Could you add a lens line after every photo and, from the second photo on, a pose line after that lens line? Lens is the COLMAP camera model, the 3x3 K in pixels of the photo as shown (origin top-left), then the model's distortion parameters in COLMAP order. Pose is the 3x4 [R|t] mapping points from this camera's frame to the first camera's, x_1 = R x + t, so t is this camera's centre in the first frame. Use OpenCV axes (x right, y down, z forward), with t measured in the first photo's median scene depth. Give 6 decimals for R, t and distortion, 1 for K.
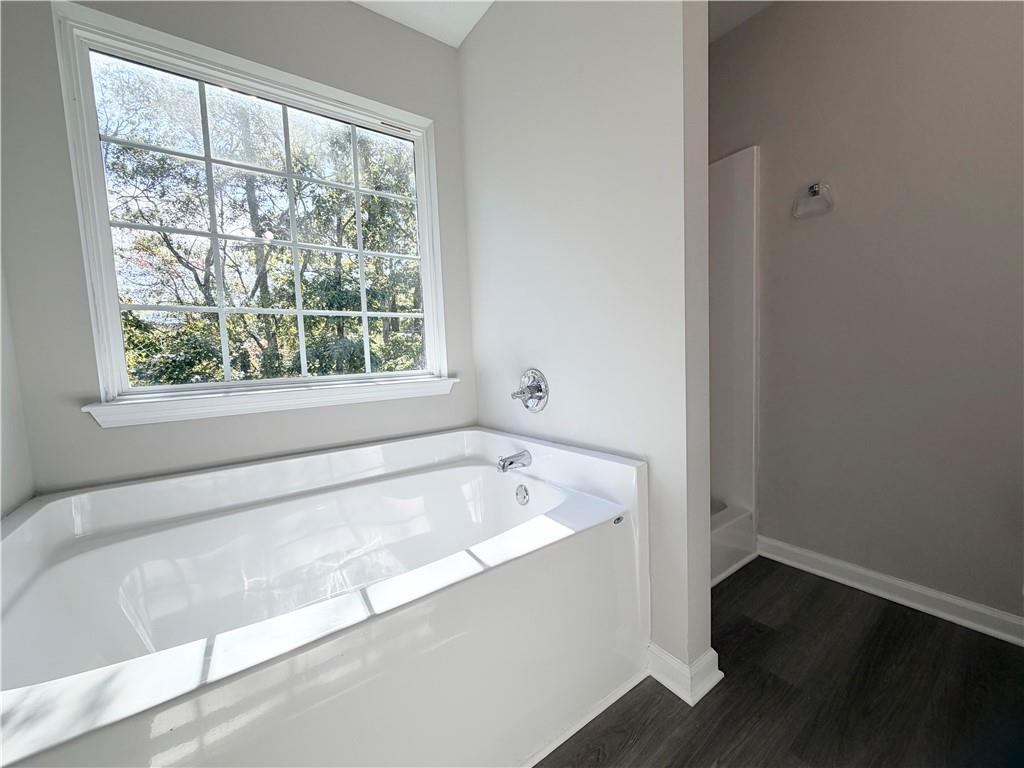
lens RADIAL K [[411.4, 0, 515.3], [0, 411.4, 380.5], [0, 0, 1]] dist [0.000563, -0.000094]
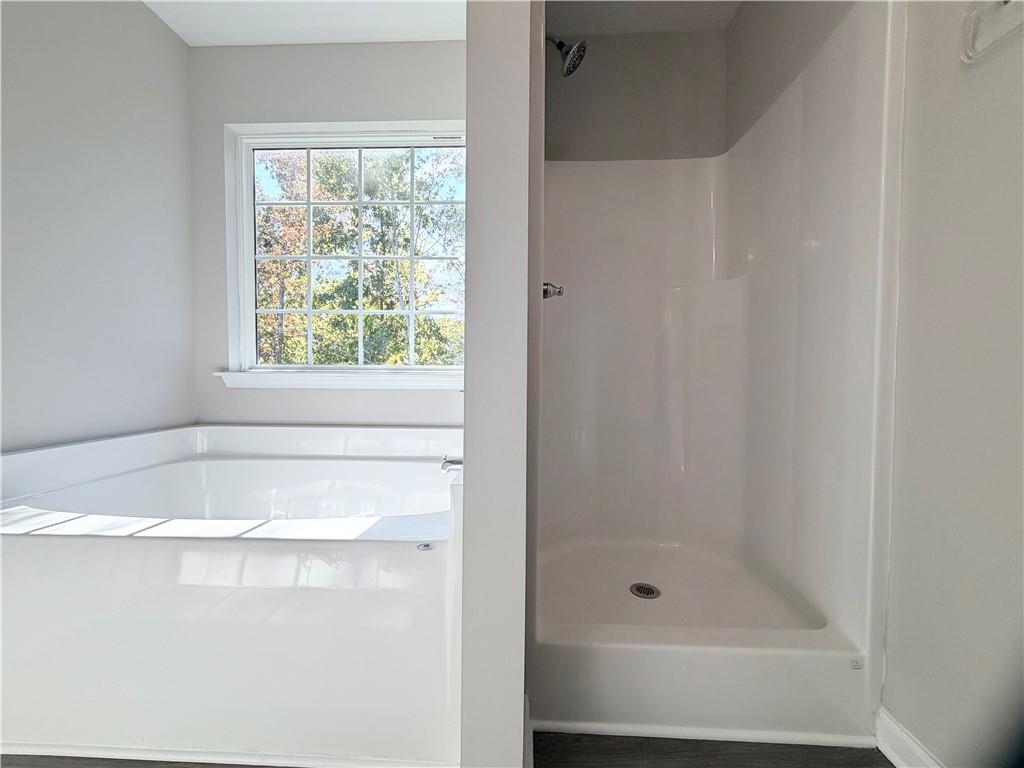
lens RADIAL K [[411.4, 0, 515.2], [0, 411.4, 379.7], [0, 0, 1]] dist [0.000563, -0.000094]
pose [[0.780677, 0.056159, -0.622406, 0.801045], [-0.078776, 0.996853, -0.008862, 0.012996], [0.619950, 0.055949, 0.782644, 0.442094]]
